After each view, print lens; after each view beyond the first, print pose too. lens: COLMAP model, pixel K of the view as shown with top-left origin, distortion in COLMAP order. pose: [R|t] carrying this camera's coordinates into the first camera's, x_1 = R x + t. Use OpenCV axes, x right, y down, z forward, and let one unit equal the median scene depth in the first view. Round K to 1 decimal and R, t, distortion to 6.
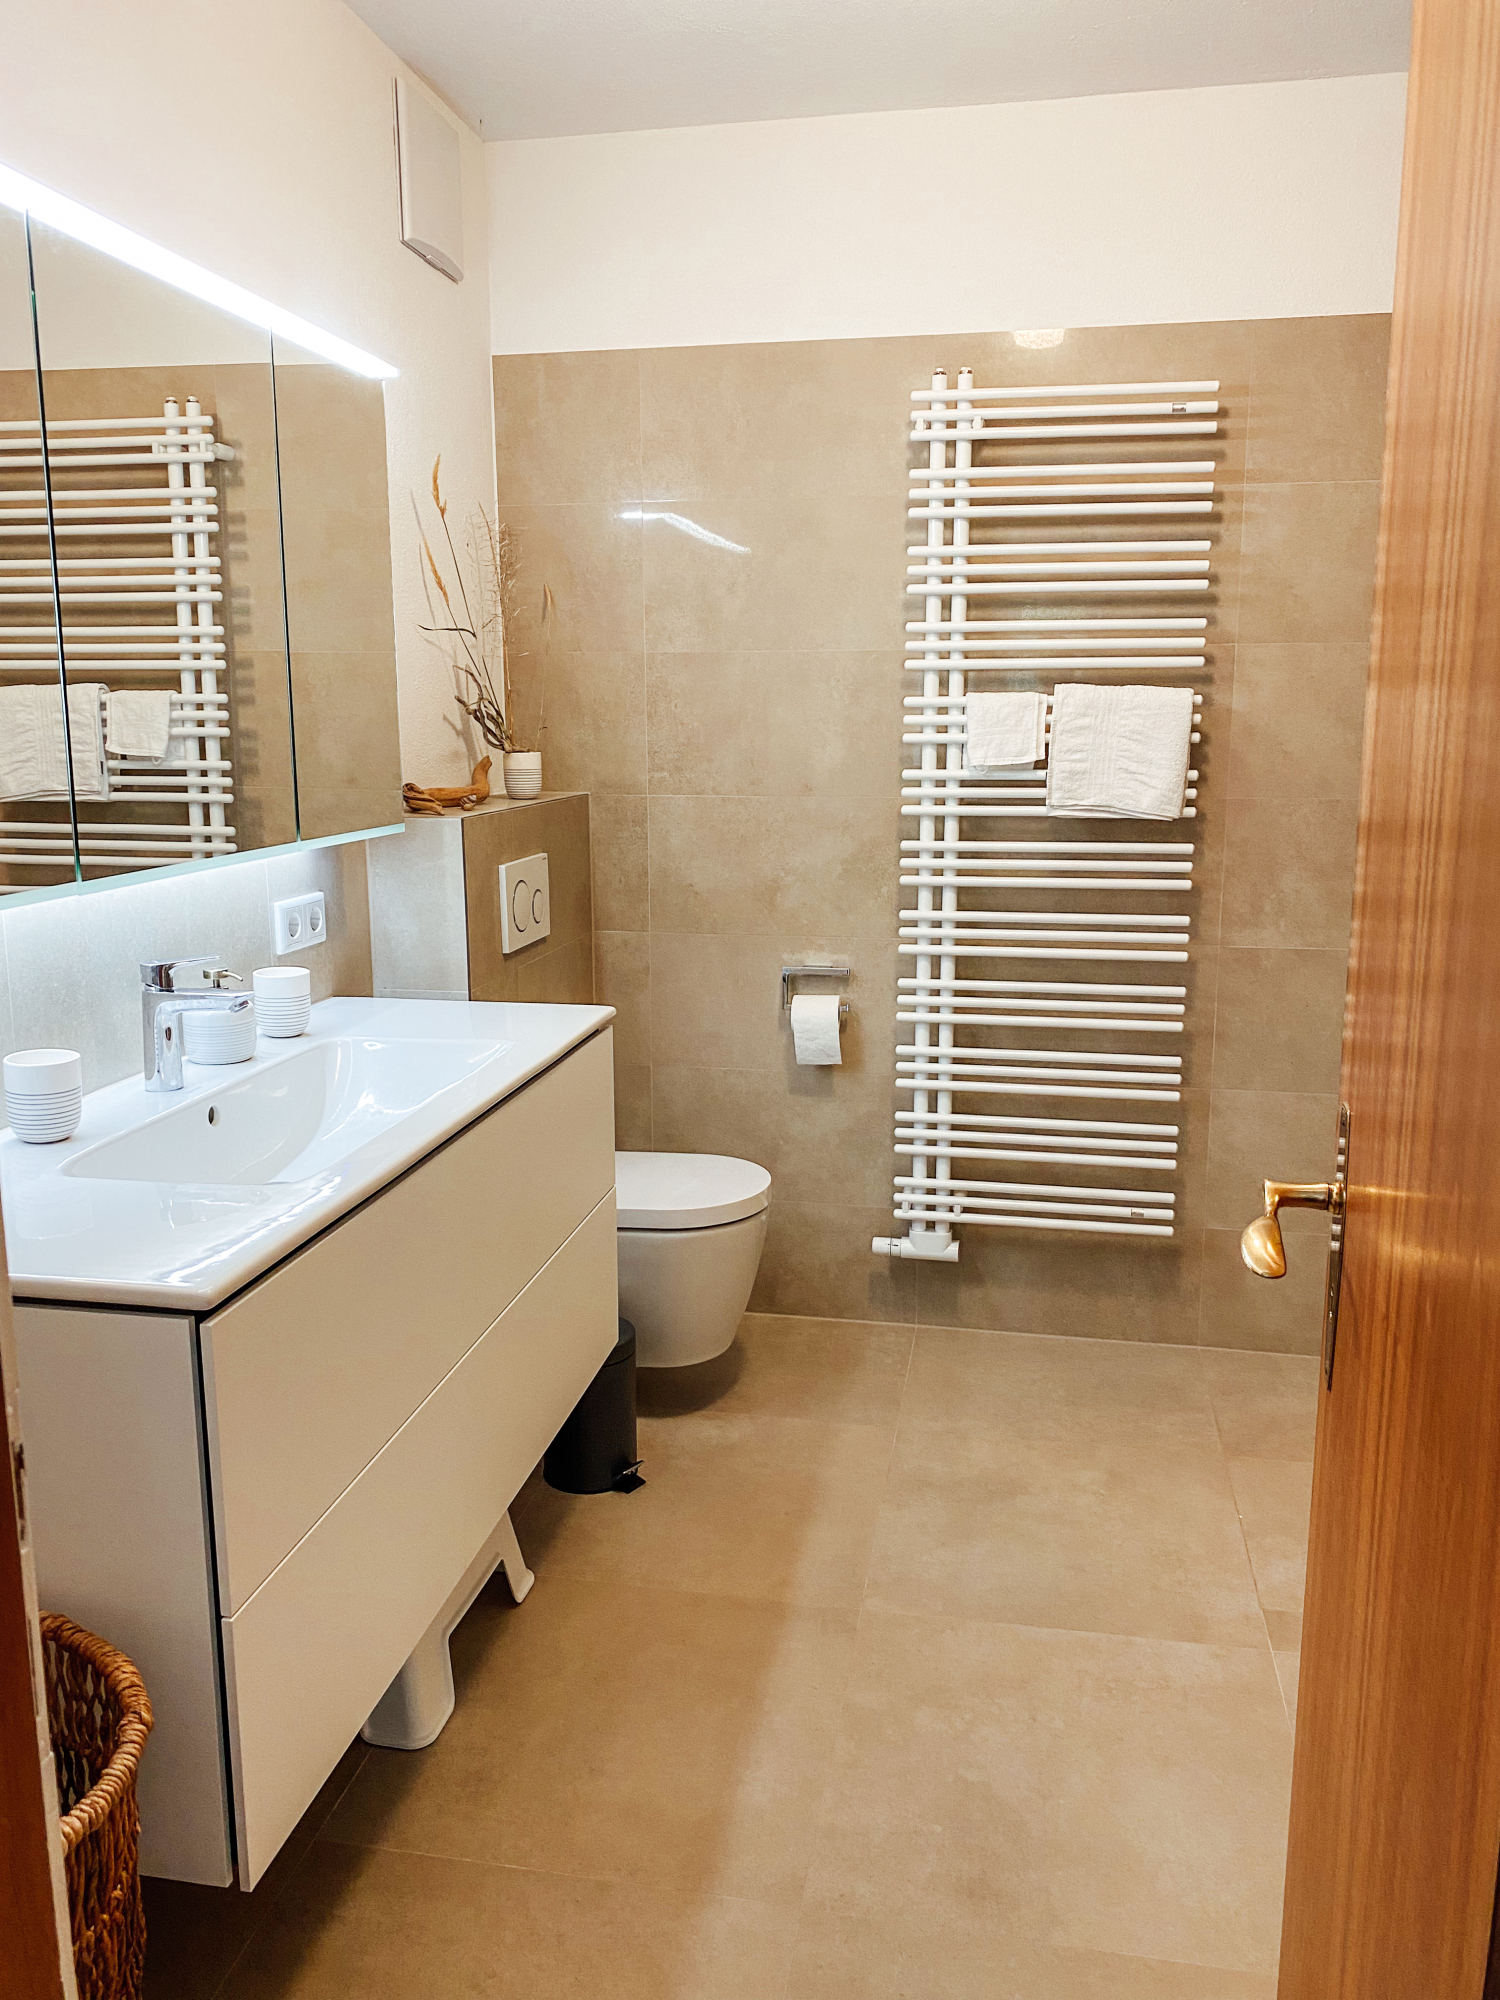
lens RADIAL K [[1516.8, 0, 758.1], [0, 1516.8, 1002.6], [0, 0, 1]] dist [0.043458, -0.072629]
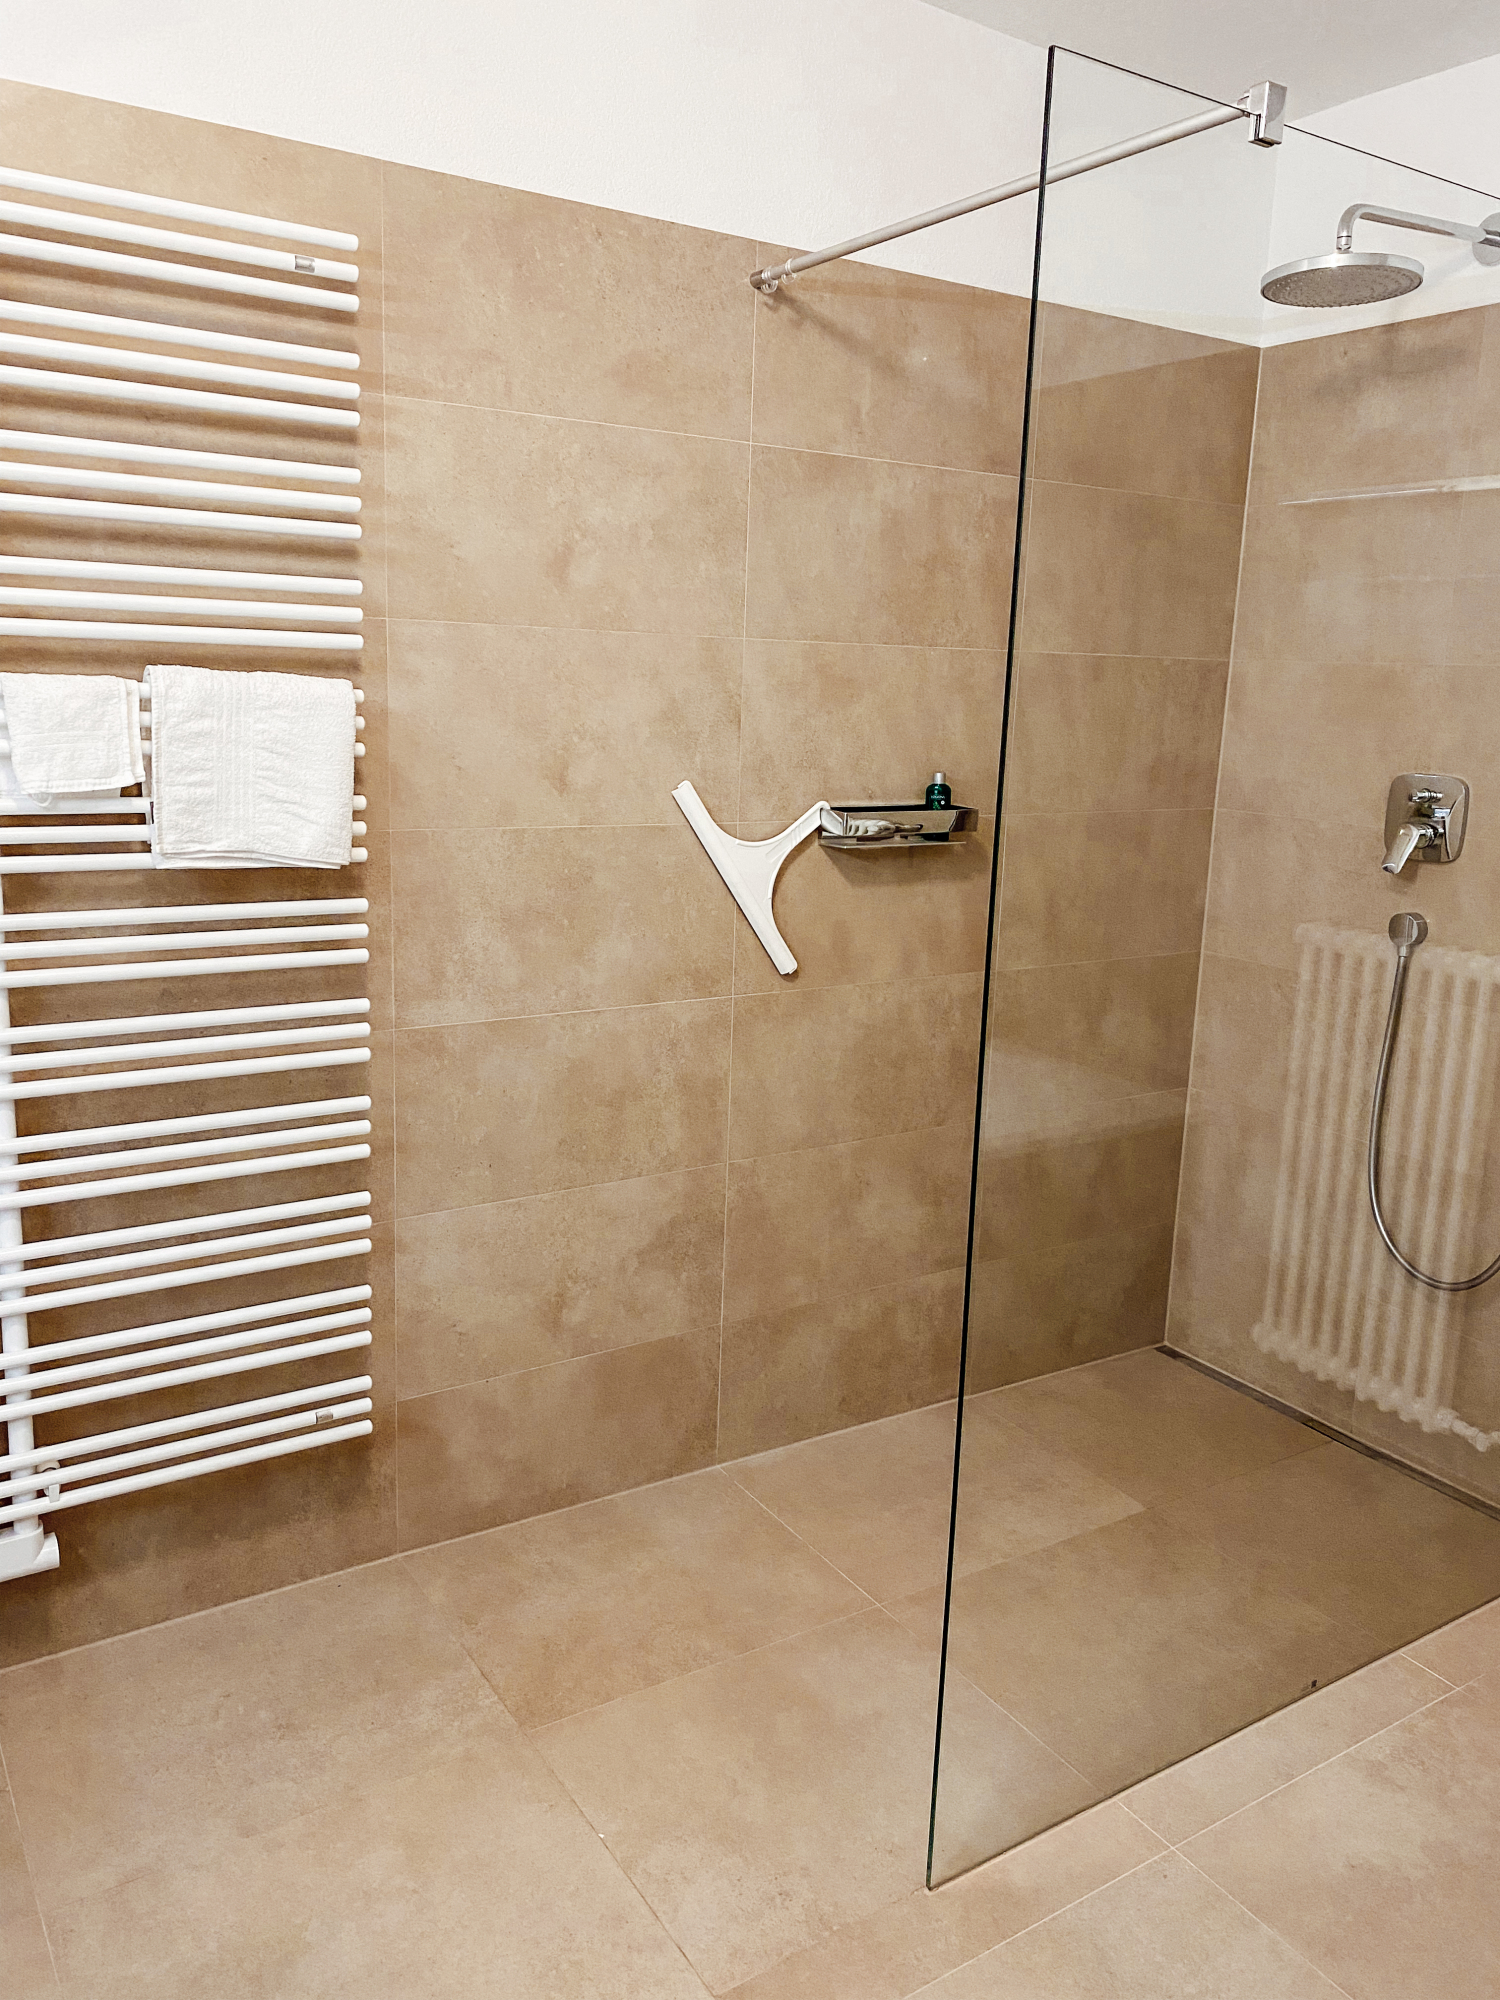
lens RADIAL K [[1516.8, 0, 747.6], [0, 1516.8, 986.8], [0, 0, 1]] dist [0.043458, -0.072629]
pose [[0.724021, -0.109530, 0.681026, -0.073068], [0.090908, 0.993852, 0.063196, -0.090889], [-0.683761, 0.016155, 0.729527, 0.356312]]
